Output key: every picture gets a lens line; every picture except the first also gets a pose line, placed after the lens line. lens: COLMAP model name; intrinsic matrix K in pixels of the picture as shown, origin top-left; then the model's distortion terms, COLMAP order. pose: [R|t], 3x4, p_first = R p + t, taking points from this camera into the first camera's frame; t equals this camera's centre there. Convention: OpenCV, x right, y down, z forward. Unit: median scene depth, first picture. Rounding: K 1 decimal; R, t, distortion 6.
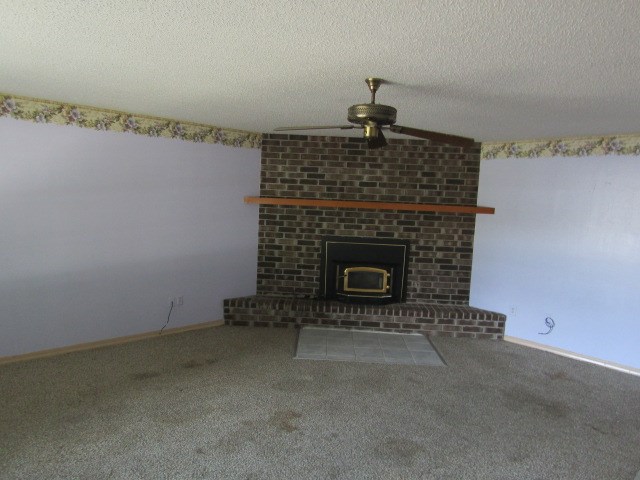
lens RADIAL K [[454.3, 0, 320.0], [0, 454.3, 240.0], [0, 0, 1]] dist [-0.005293, -0.007151]
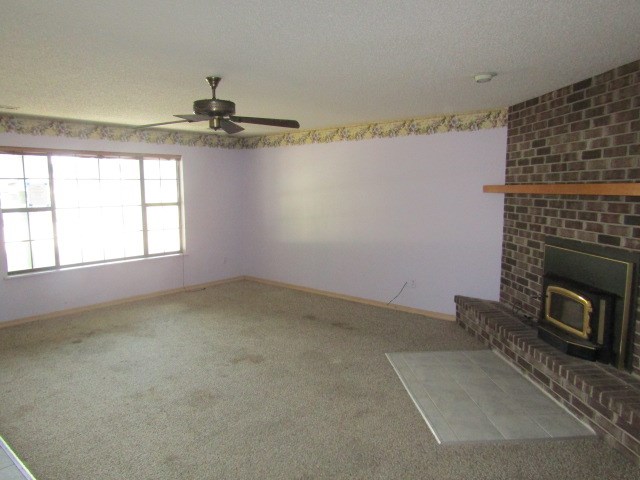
lens RADIAL K [[454.3, 0, 320.0], [0, 454.3, 240.0], [0, 0, 1]] dist [-0.005293, -0.007151]
pose [[0.102875, 0.070461, -0.992196, 0.668642], [-0.086354, 0.994355, 0.061661, -0.016149], [0.990939, 0.079336, 0.108379, 0.587244]]
